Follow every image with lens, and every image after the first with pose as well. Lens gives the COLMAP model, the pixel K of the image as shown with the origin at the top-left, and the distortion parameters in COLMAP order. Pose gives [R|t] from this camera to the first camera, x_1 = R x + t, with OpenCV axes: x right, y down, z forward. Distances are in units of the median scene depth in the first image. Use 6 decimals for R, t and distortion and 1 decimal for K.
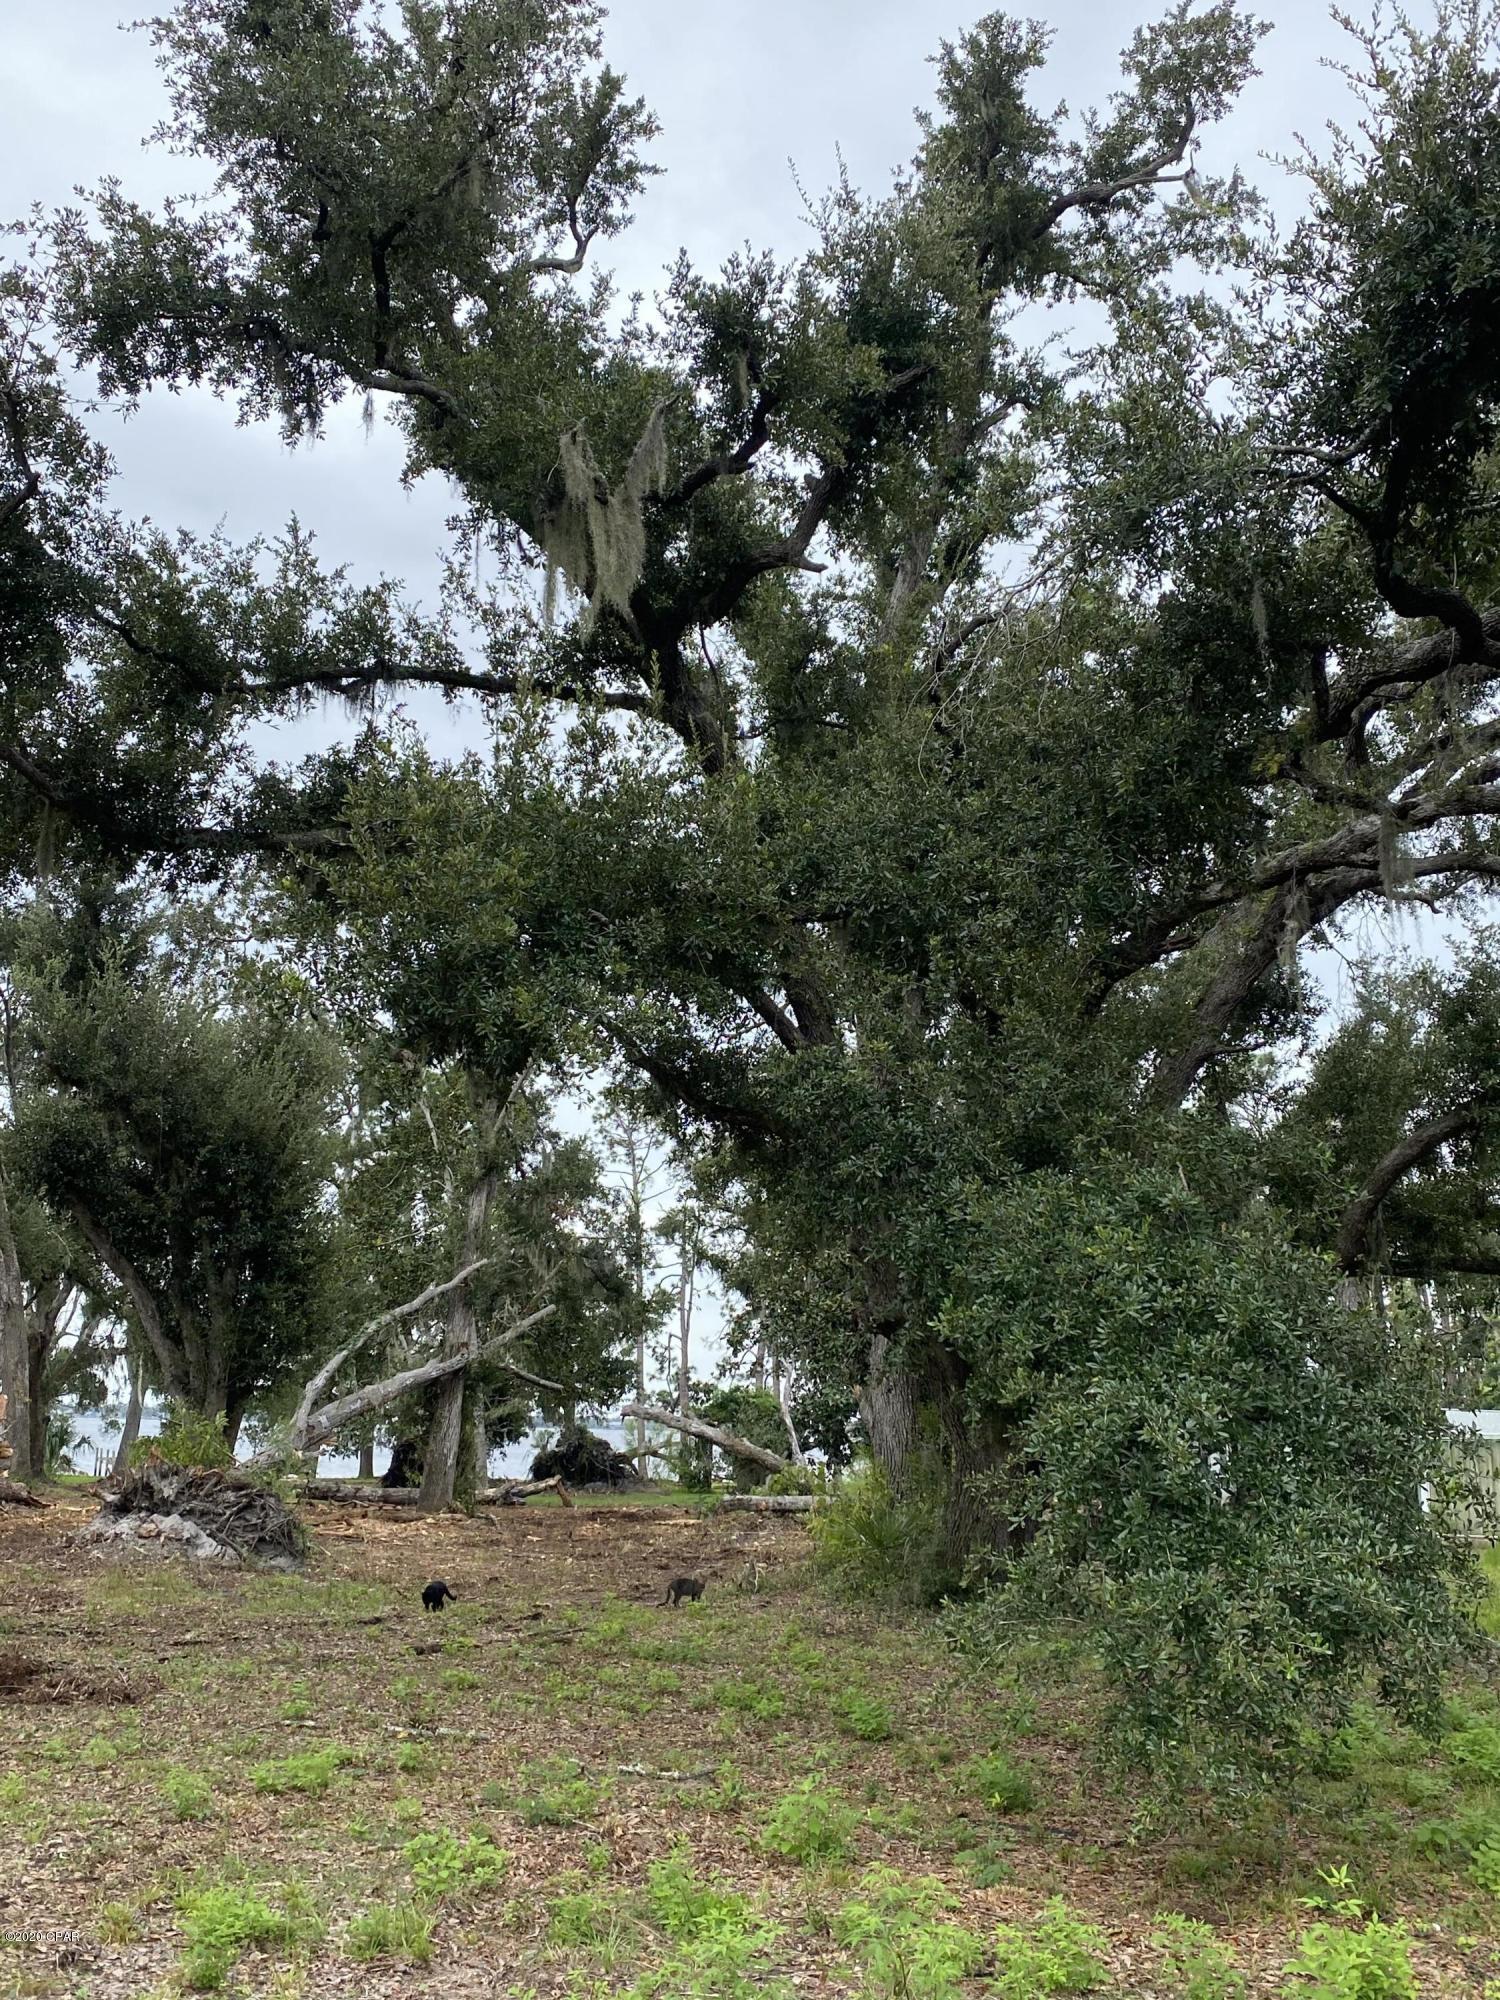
lens RADIAL K [[1906.6, 0, 750.0], [0, 1906.6, 1000.0], [0, 0, 1]] dist [0.031501, -0.009536]
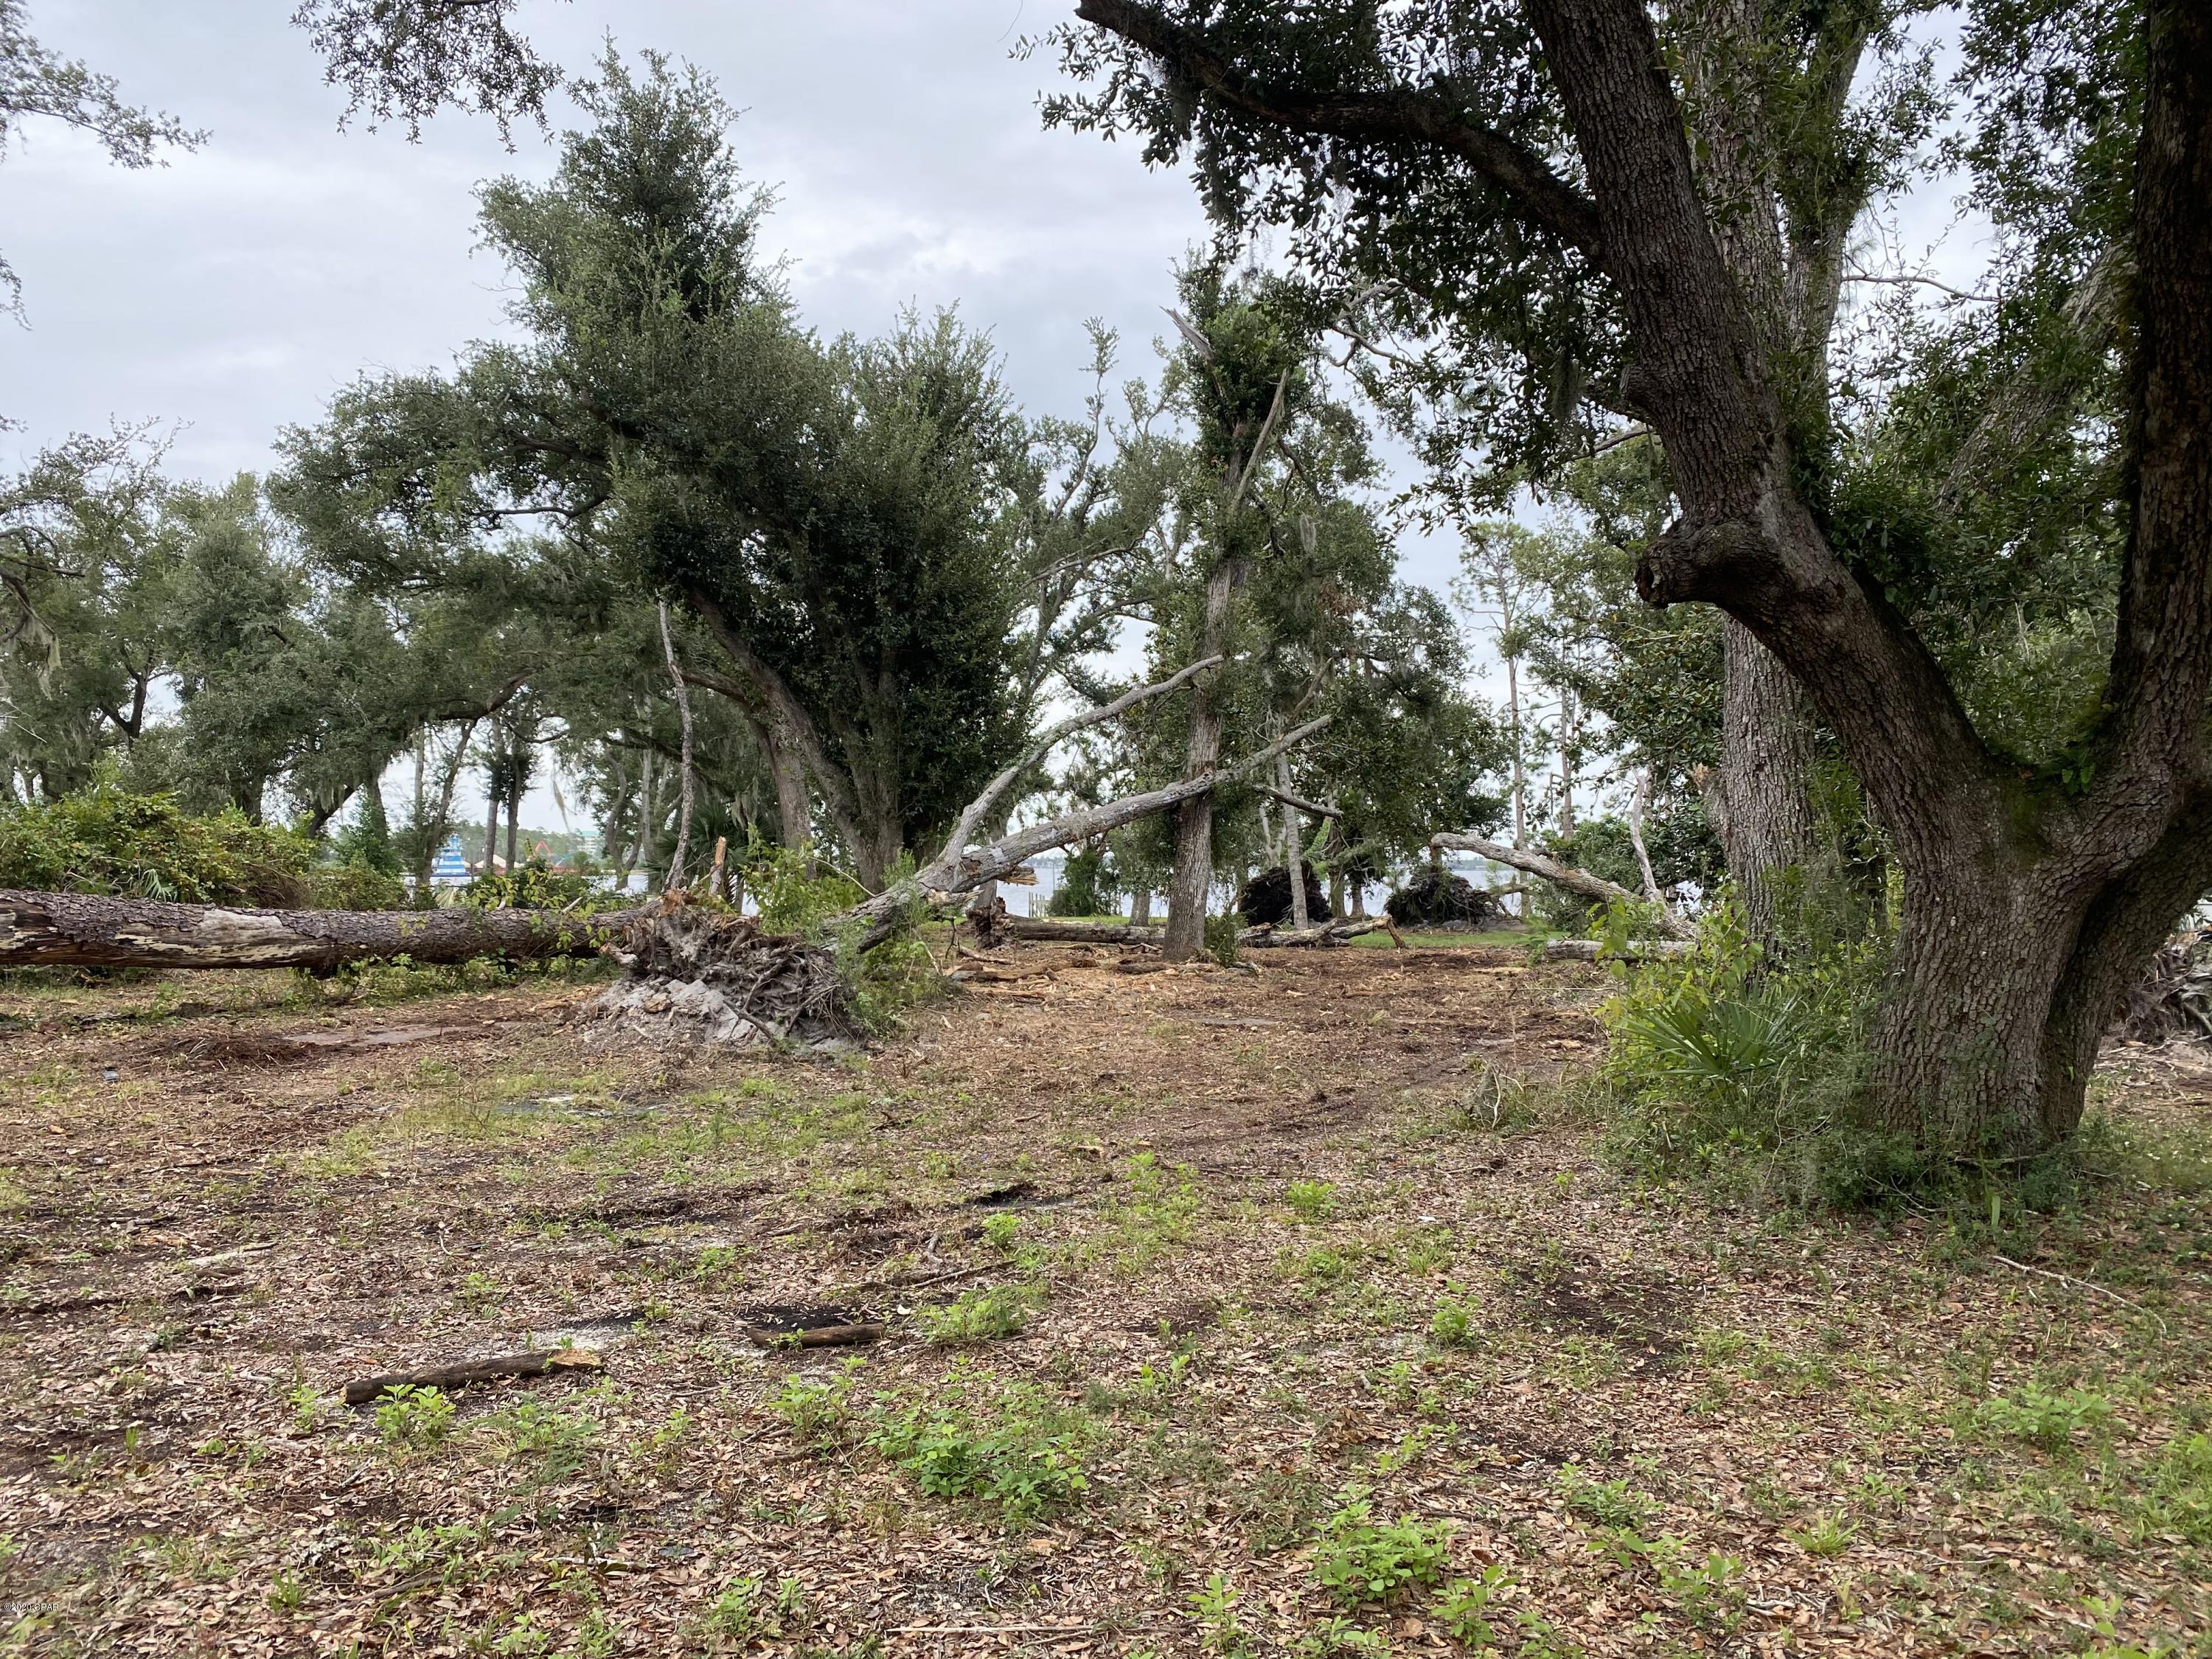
lens RADIAL K [[1711.0, 0, 1109.8], [0, 1711.0, 842.8], [0, 0, 1]] dist [0.097513, -0.150505]
pose [[0.952640, -0.027258, -0.302875, 0.032559], [0.087599, 0.978355, 0.187477, 0.082881], [0.291209, -0.205130, 0.934408, 0.339294]]
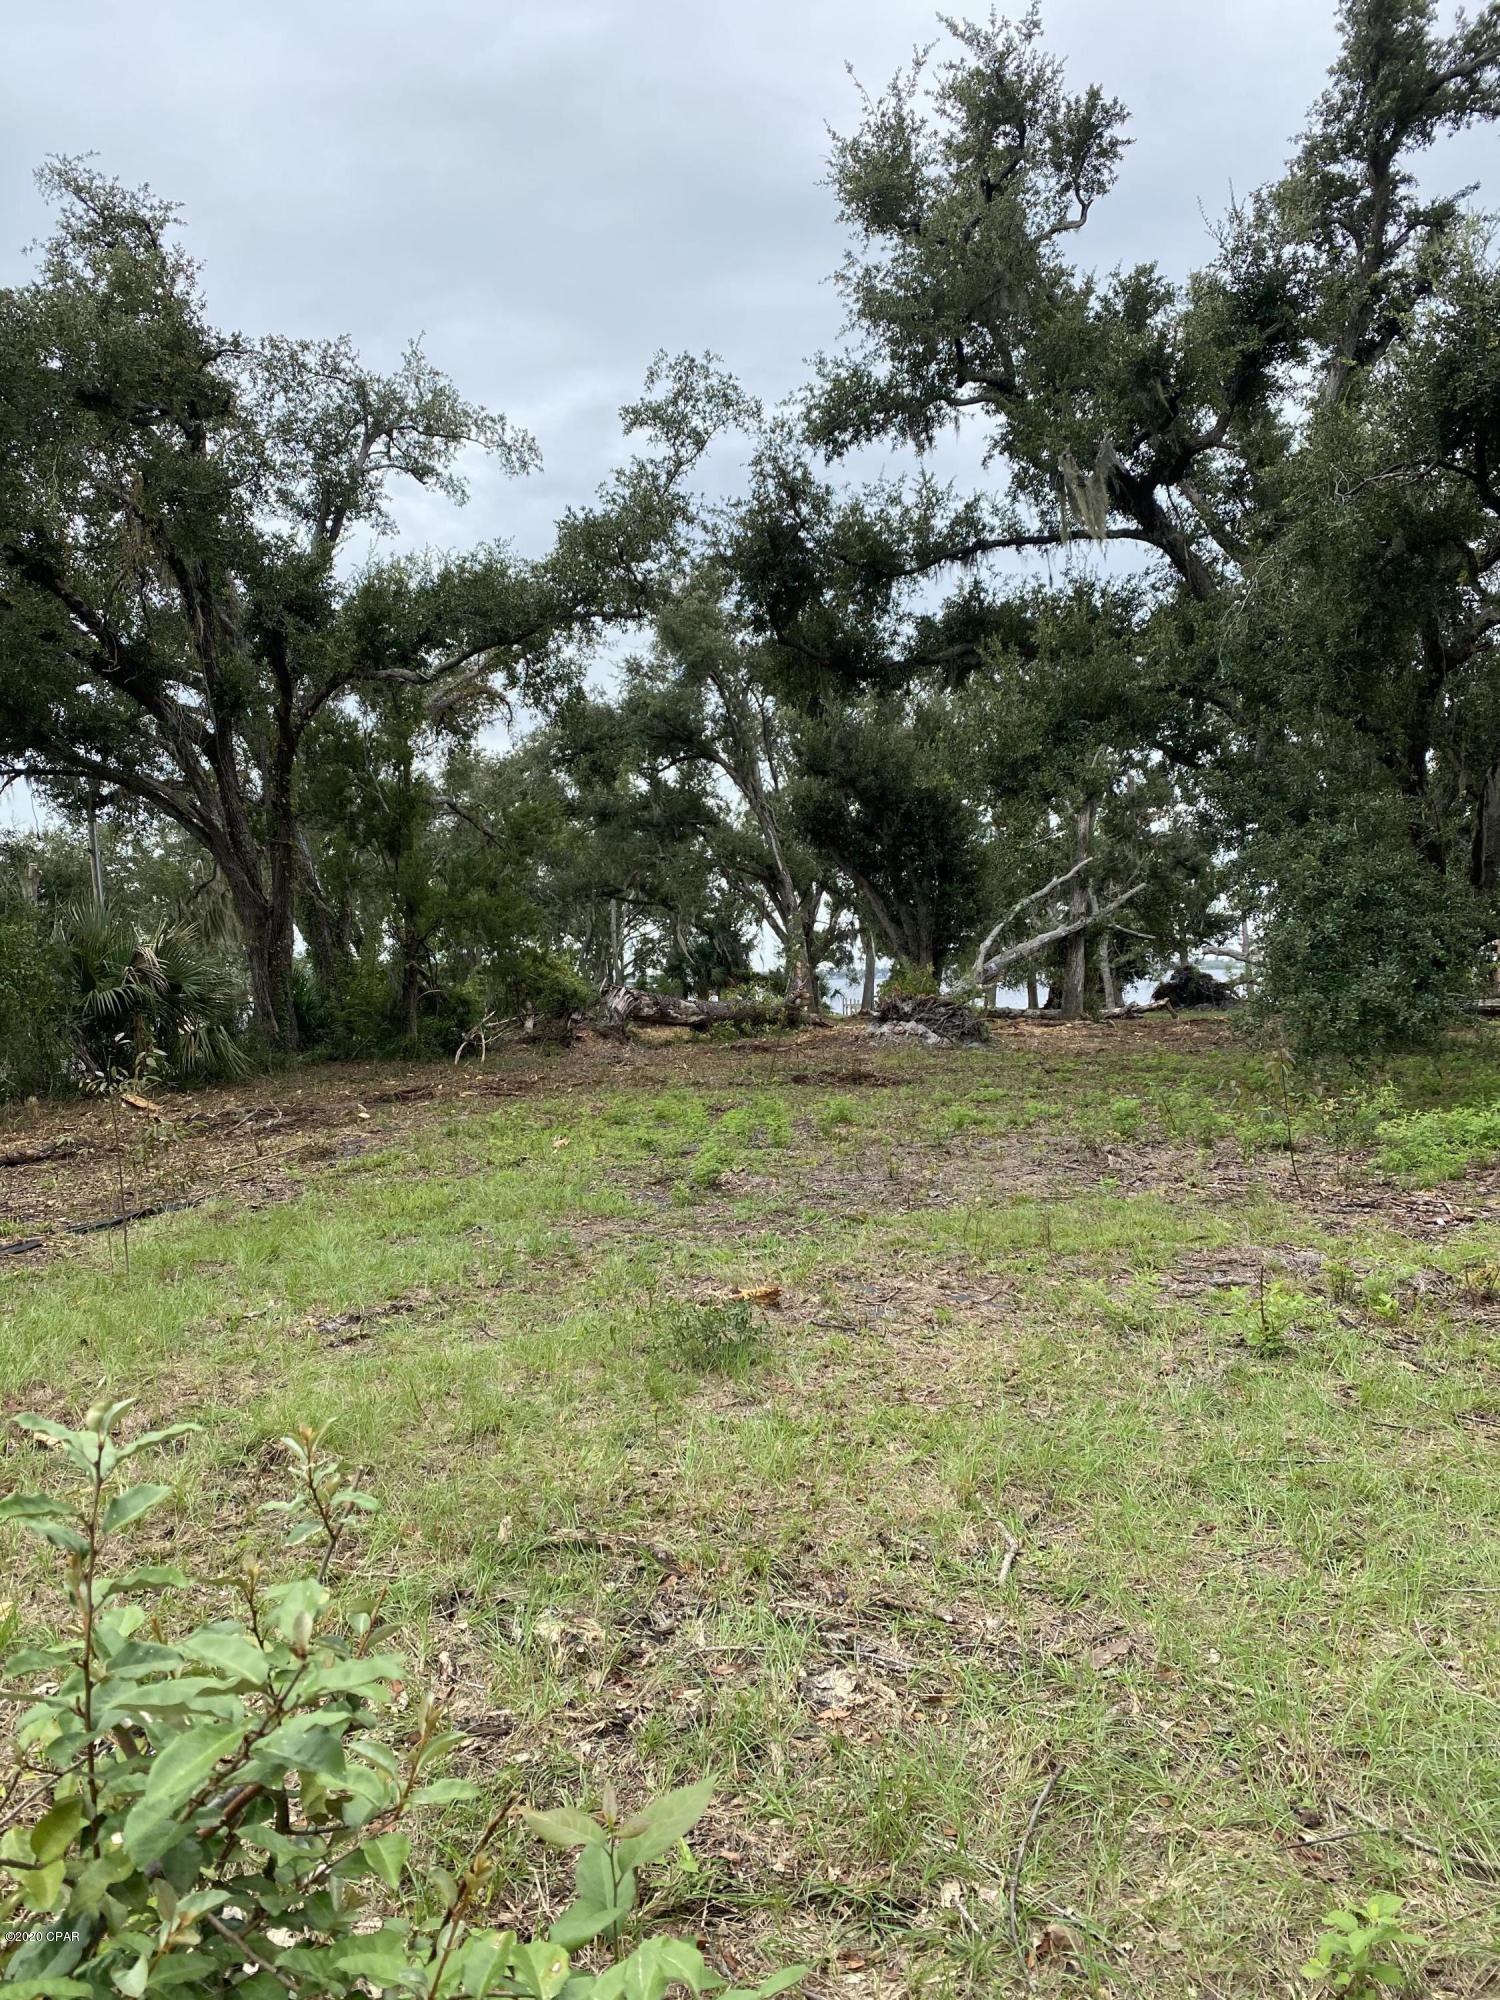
lens RADIAL K [[1547.0, 0, 712.8], [0, 1547.0, 990.4], [0, 0, 1]] dist [0.097513, -0.150505]
pose [[0.920084, -0.048069, -0.388761, 0.062168], [0.134400, 0.970938, 0.198032, -0.047174], [0.367944, -0.234456, 0.899804, -0.248343]]
